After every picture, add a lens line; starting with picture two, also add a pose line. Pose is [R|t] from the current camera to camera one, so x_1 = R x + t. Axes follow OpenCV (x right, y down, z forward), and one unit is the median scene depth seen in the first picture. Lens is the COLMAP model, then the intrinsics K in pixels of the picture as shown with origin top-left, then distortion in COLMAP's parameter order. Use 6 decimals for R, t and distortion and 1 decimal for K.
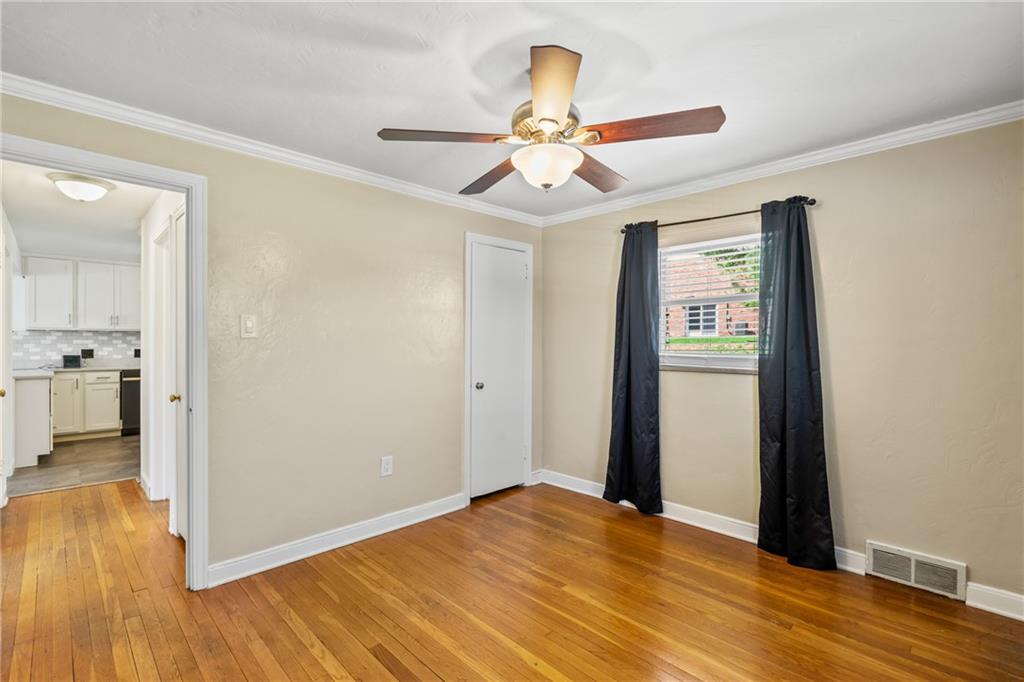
lens RADIAL K [[460.3, 0, 507.8], [0, 460.3, 340.8], [0, 0, 1]] dist [-0.002739, -0.000225]
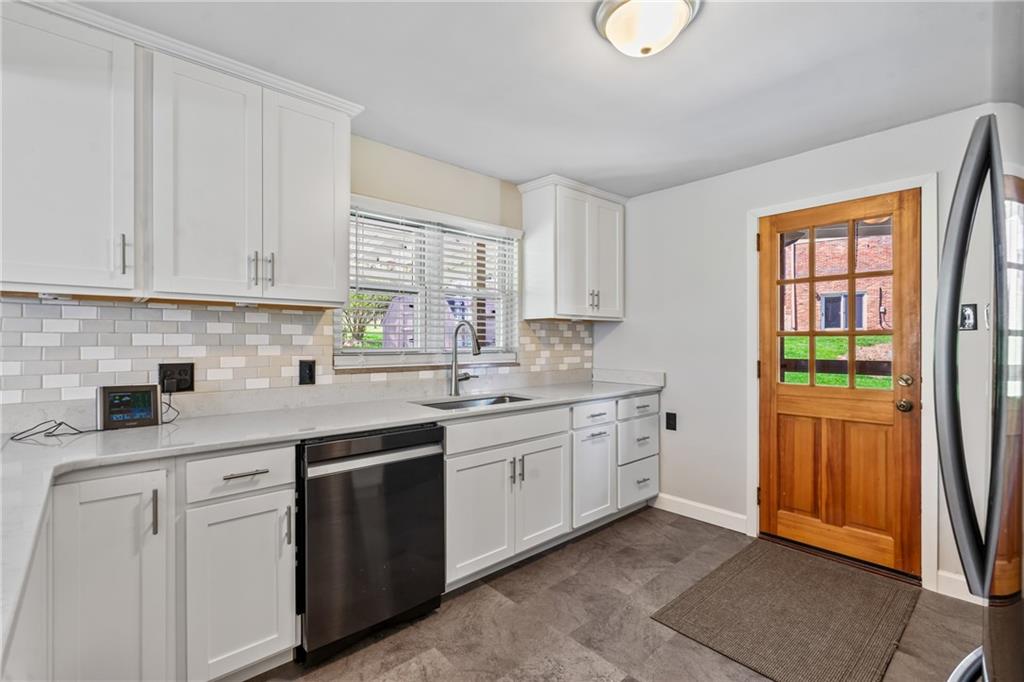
lens RADIAL K [[460.3, 0, 505.8], [0, 460.3, 338.5], [0, 0, 1]] dist [-0.002739, -0.000225]
pose [[0.998795, 0.001397, -0.049061, -0.686518], [-0.001138, 0.999985, 0.005318, -0.000365], [0.049068, -0.005256, 0.998782, 0.709677]]
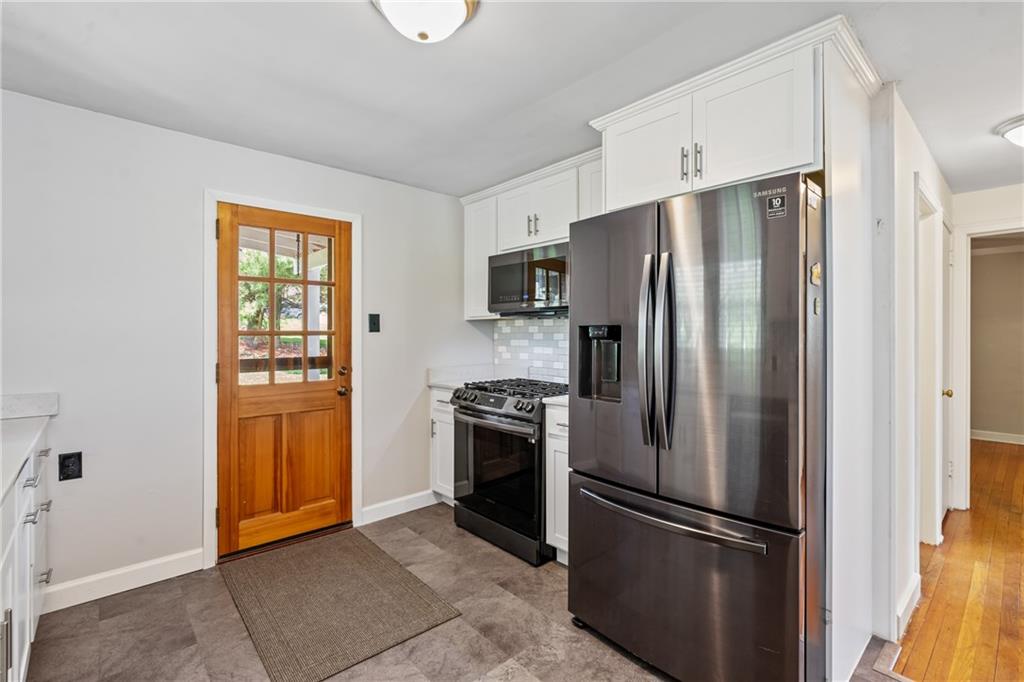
lens RADIAL K [[460.3, 0, 510.2], [0, 460.3, 331.4], [0, 0, 1]] dist [-0.002739, -0.000225]
pose [[0.052687, 0.011275, 0.998547, -0.850016], [-0.005803, 0.999923, -0.010984, -0.001073], [-0.998594, -0.005216, 0.052748, 0.905100]]
